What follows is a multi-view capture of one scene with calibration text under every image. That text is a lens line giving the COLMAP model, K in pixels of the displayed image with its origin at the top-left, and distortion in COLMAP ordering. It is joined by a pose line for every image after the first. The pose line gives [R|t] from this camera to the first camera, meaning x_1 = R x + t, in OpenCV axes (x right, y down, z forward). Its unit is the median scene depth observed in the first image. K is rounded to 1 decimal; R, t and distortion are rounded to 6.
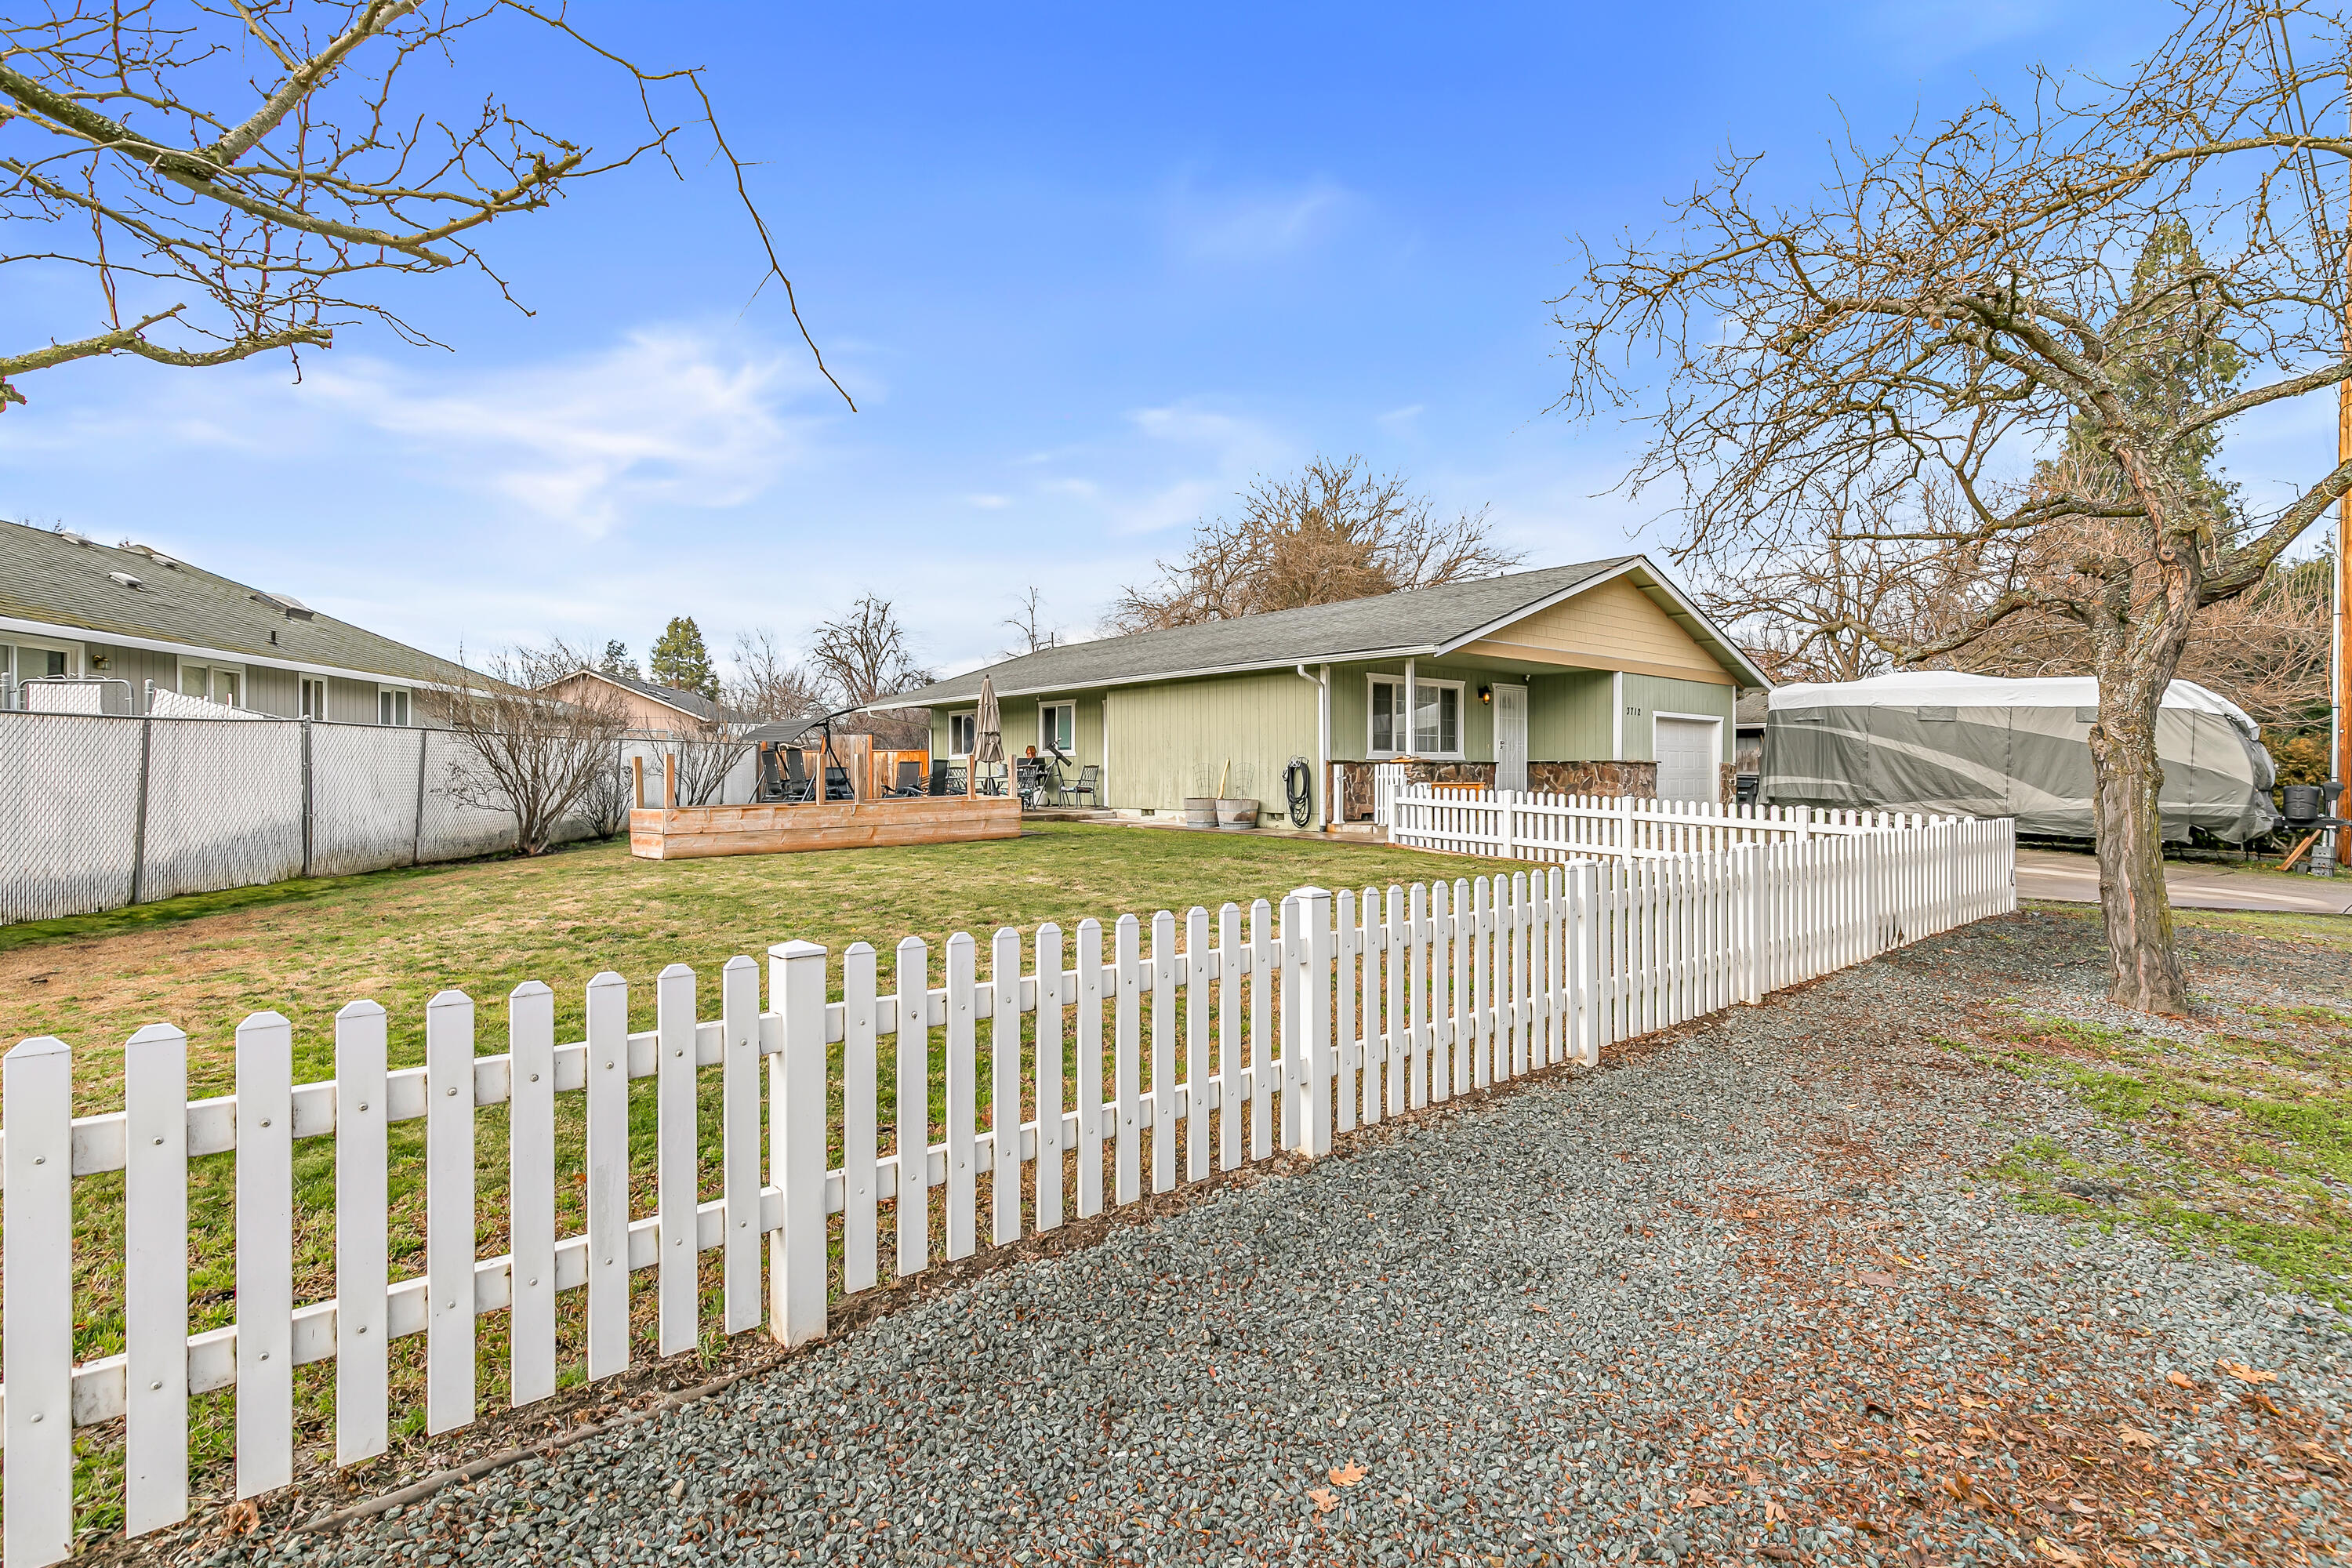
lens RADIAL K [[1103.9, 0, 1176.0], [0, 1103.9, 784.0], [0, 0, 1]] dist [0.020162, -0.000179]
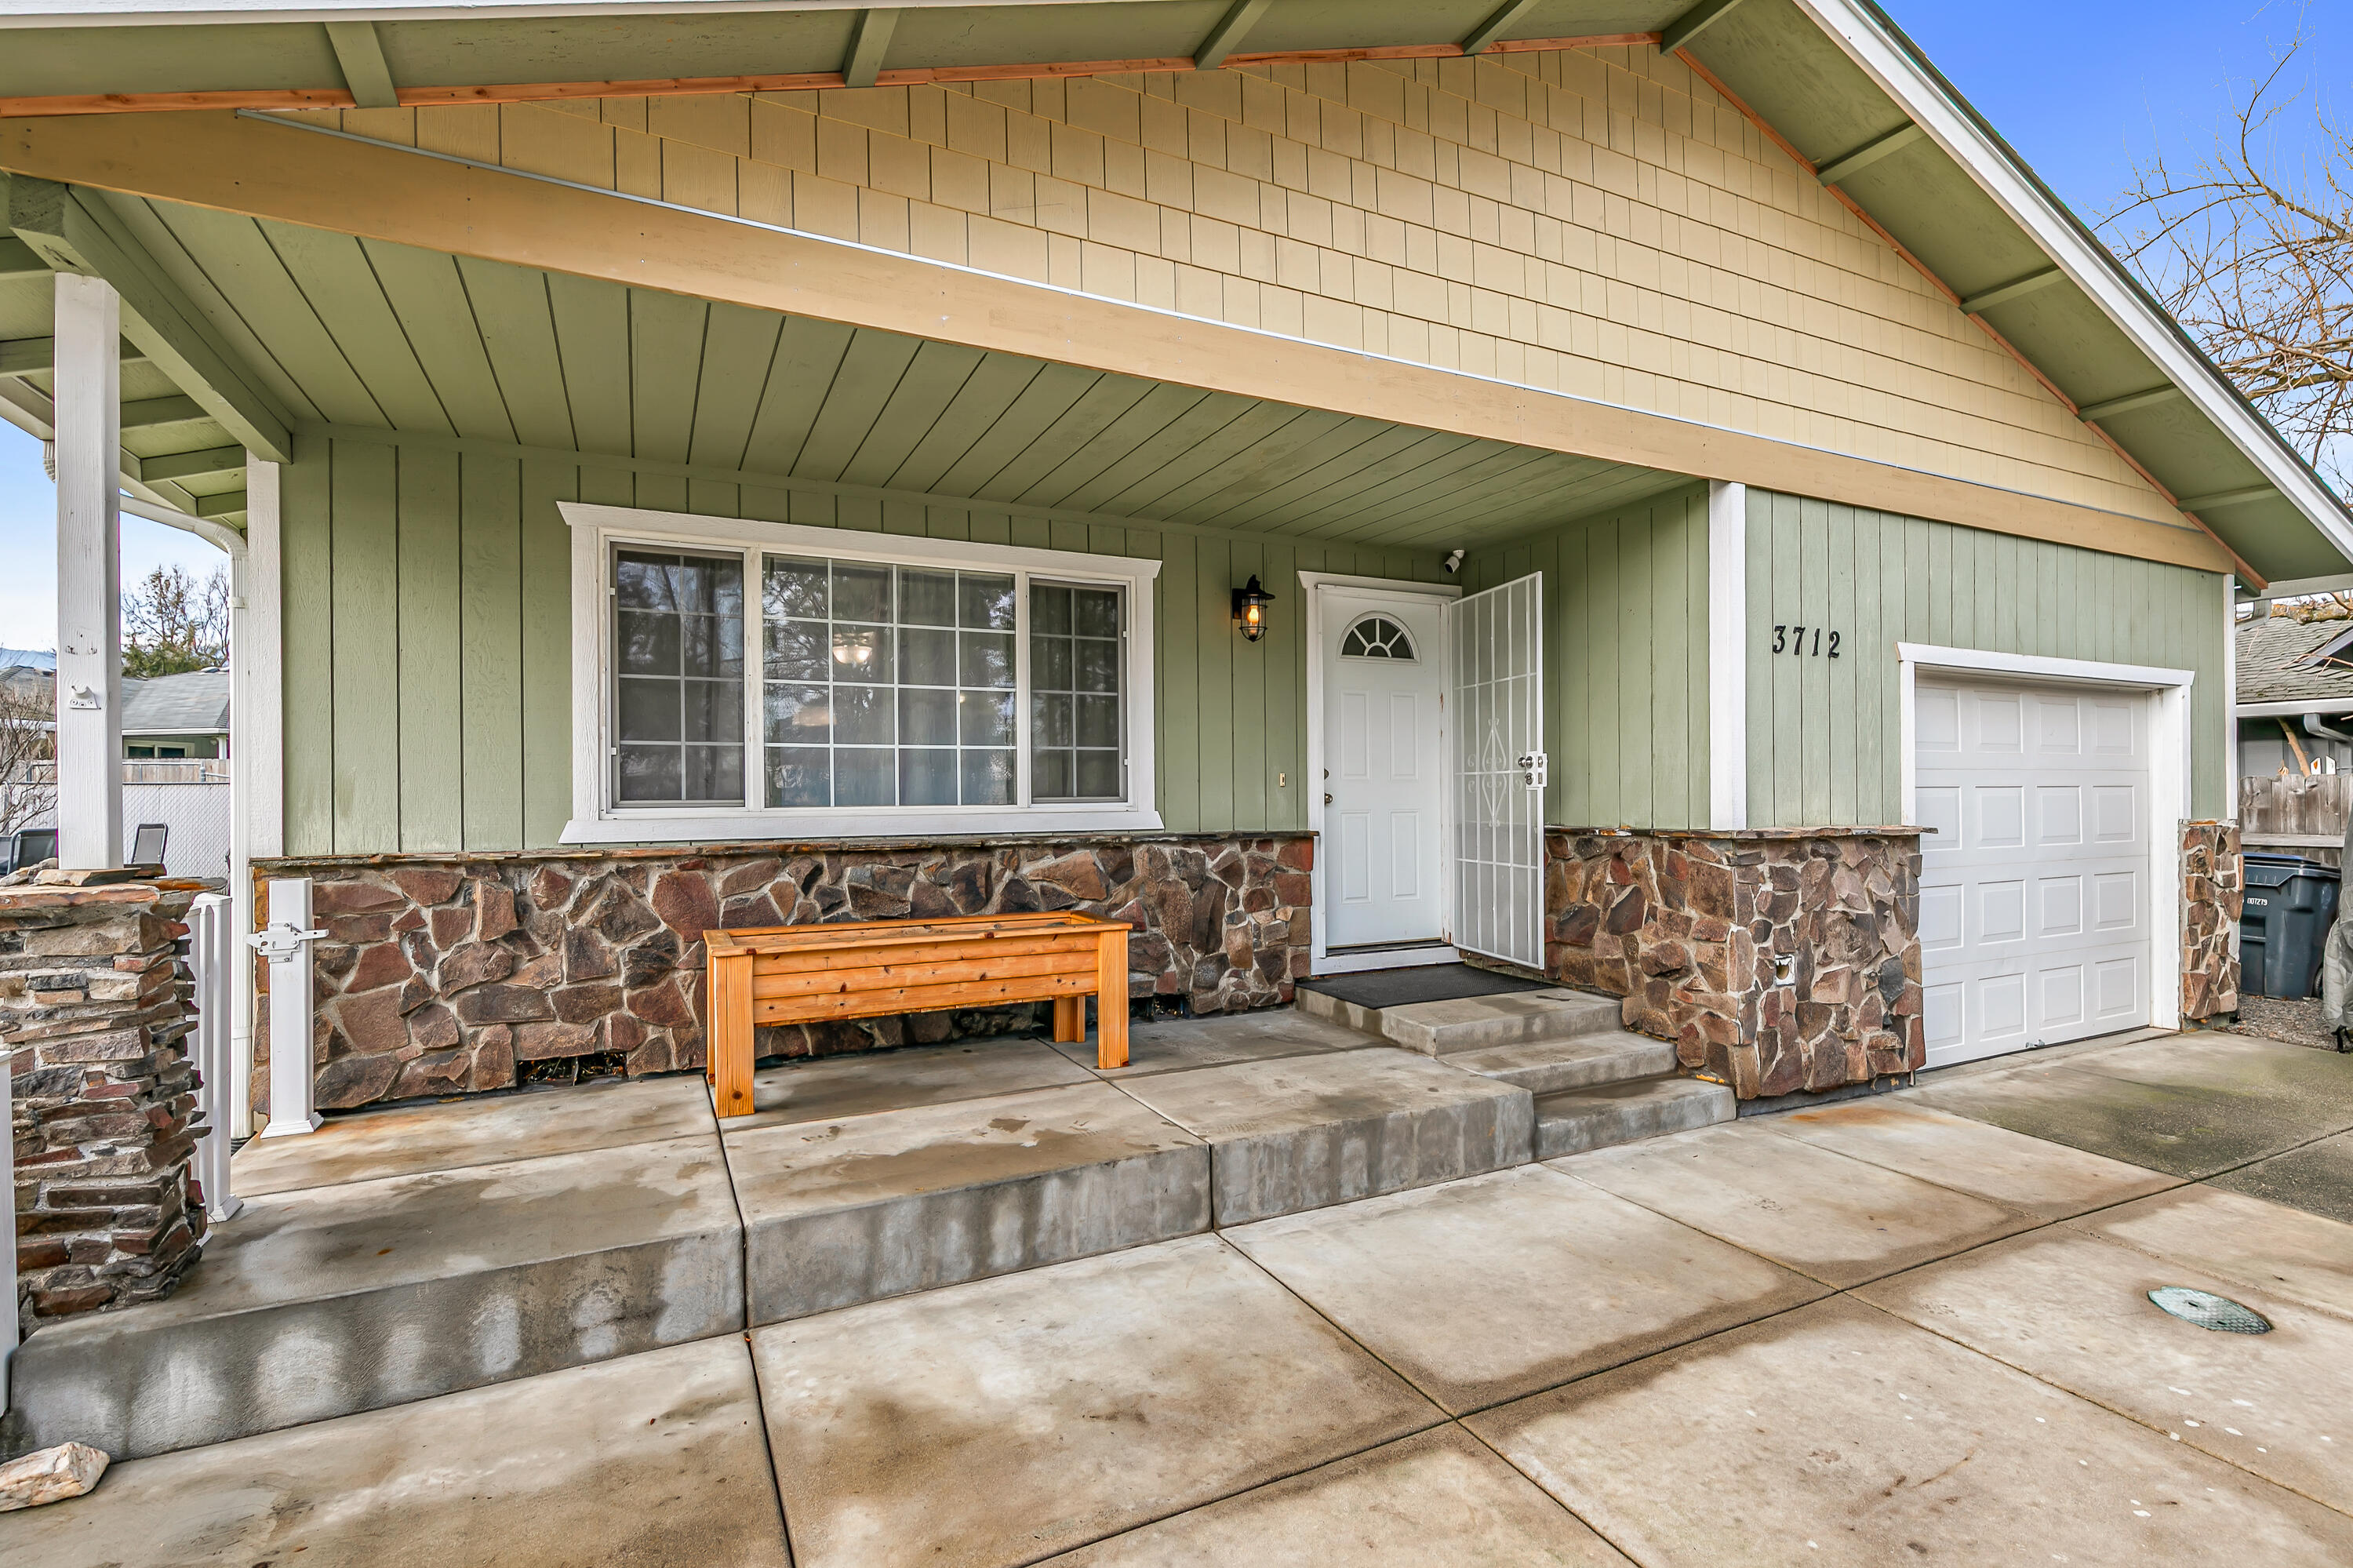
lens RADIAL K [[1096.0, 0, 1190.1], [0, 1096.0, 803.4], [0, 0, 1]] dist [0.009491, -0.000395]
pose [[0.968163, -0.006226, -0.250243, 0.347374], [0.004877, 0.999970, -0.006012, -0.027223], [0.250272, 0.004600, 0.968165, 0.733056]]
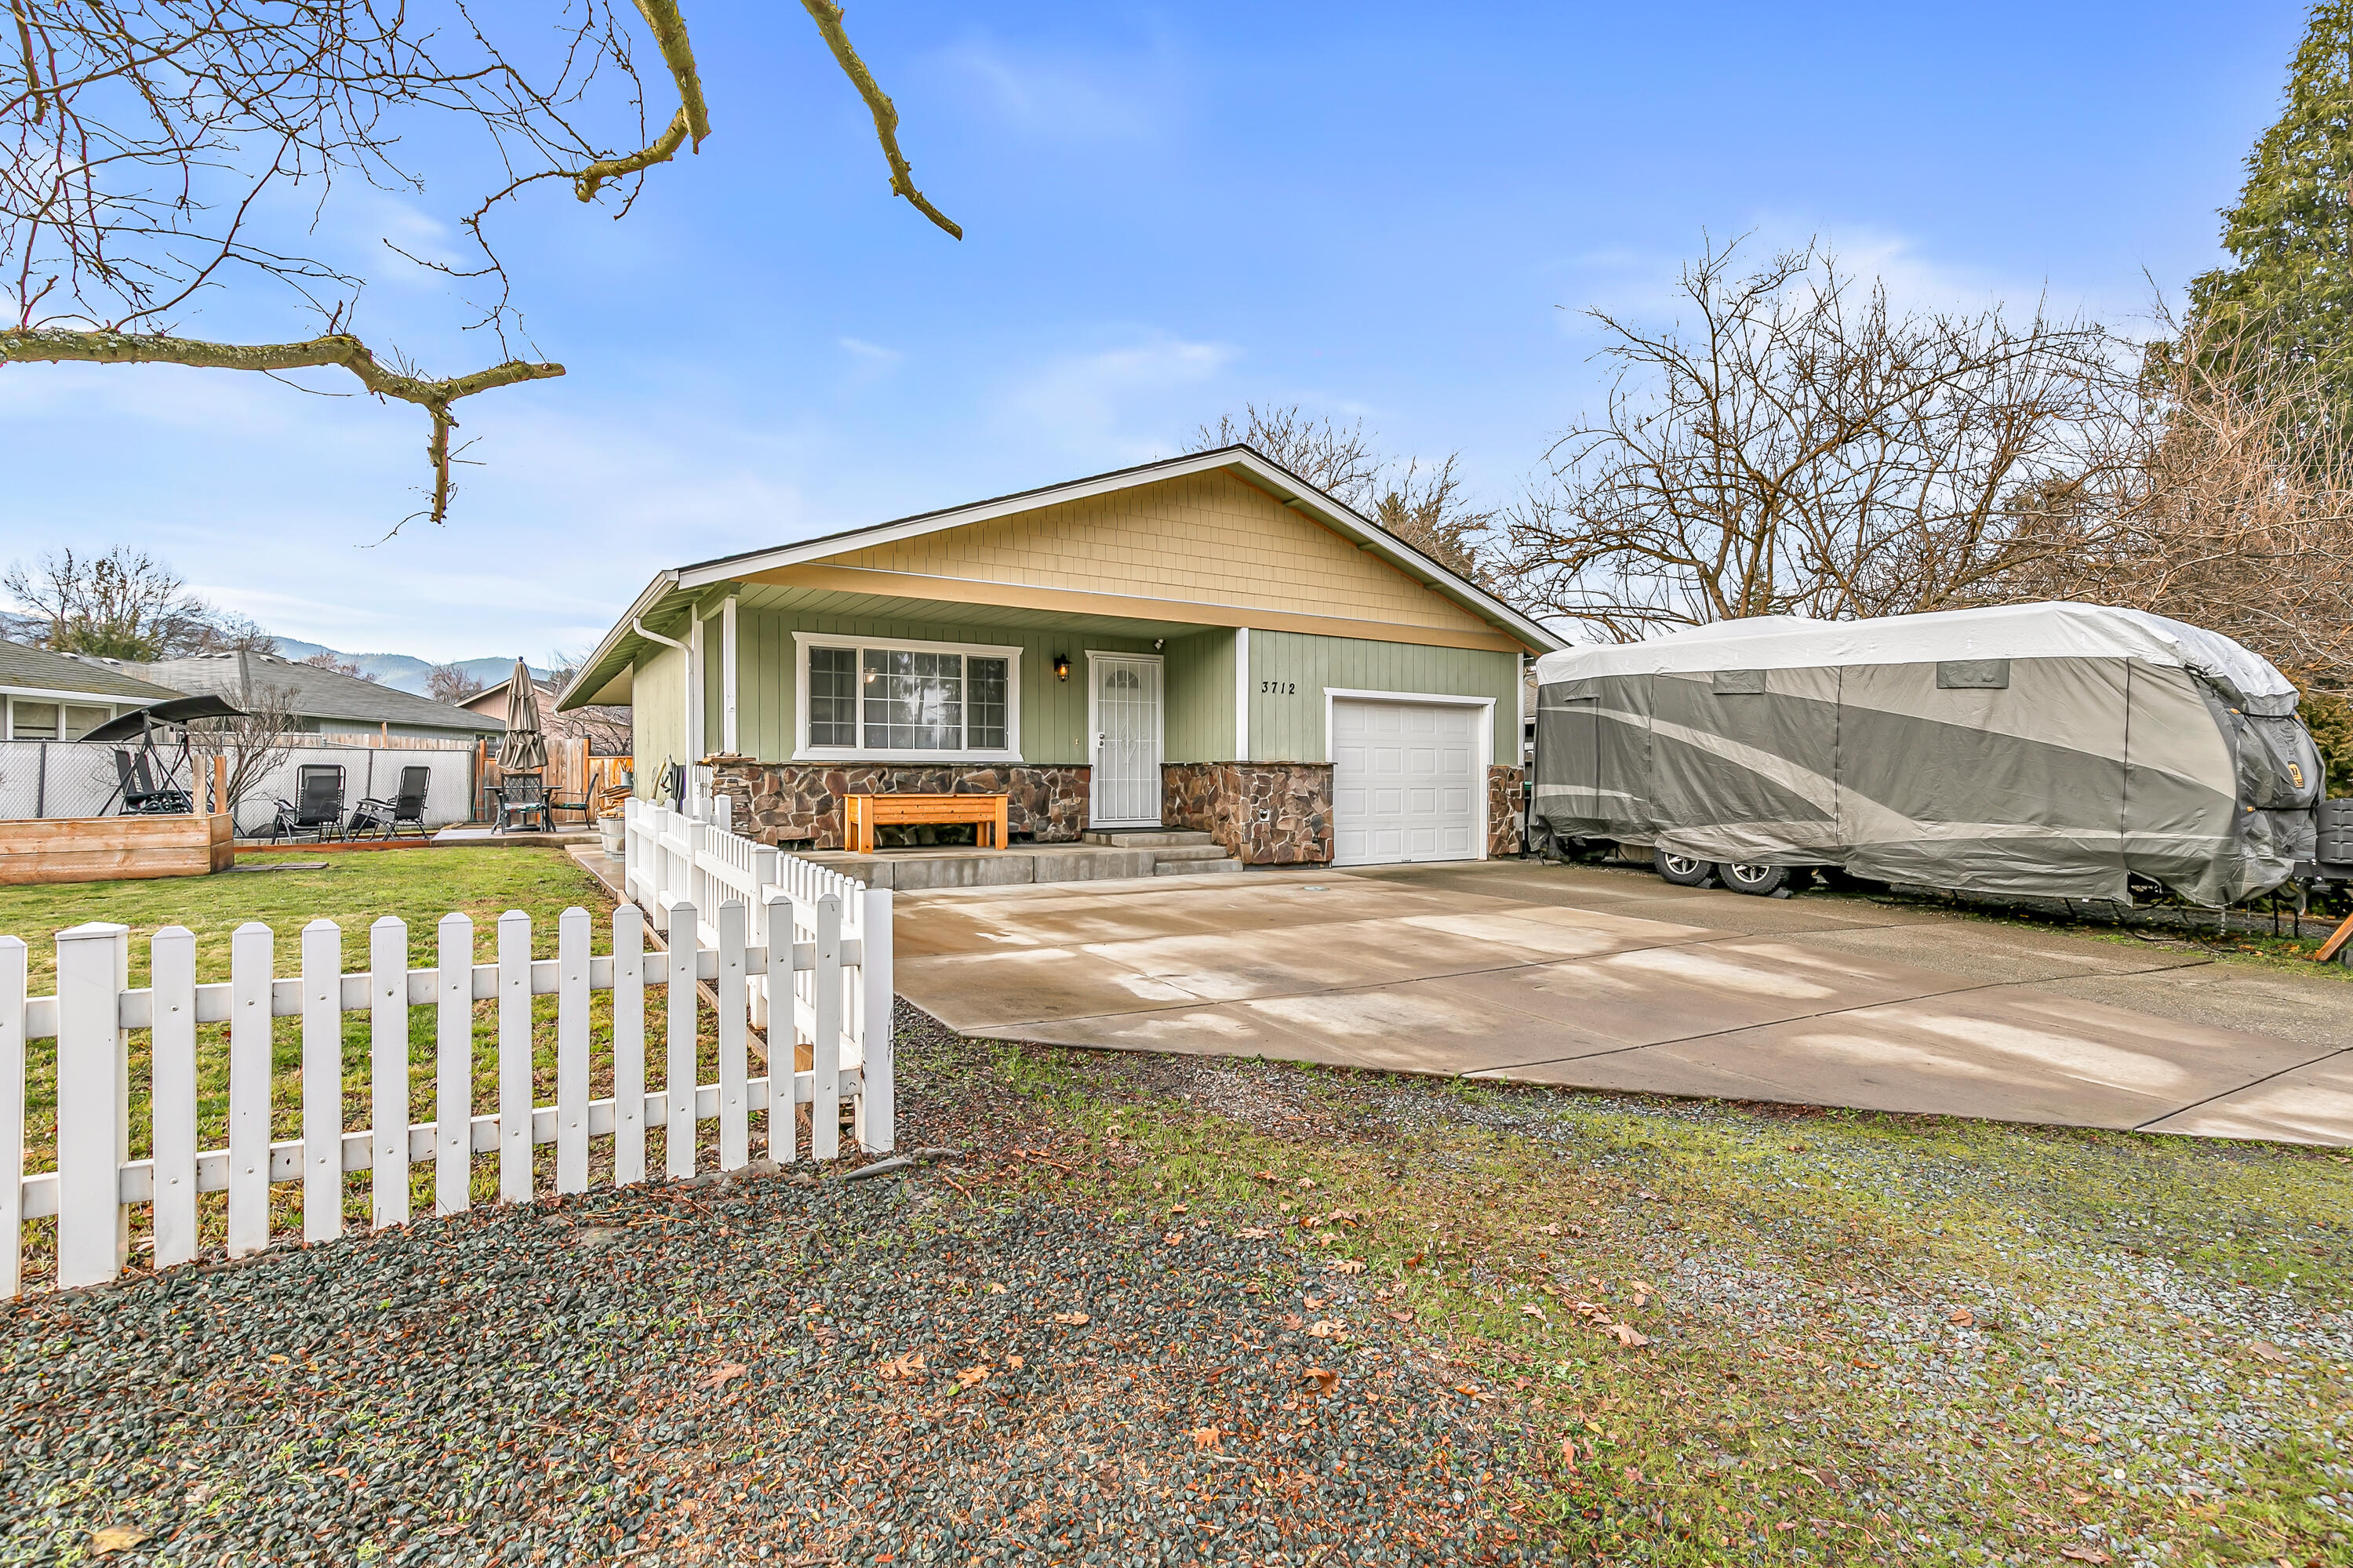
lens RADIAL K [[1104.4, 0, 1176.5], [0, 1104.4, 784.0], [0, 0, 1]] dist [0.020162, -0.000179]
pose [[0.986354, -0.002259, -0.164622, 0.477043], [0.000173, 0.999920, -0.012686, 0.000845], [0.164638, 0.012484, 0.986275, 0.344102]]
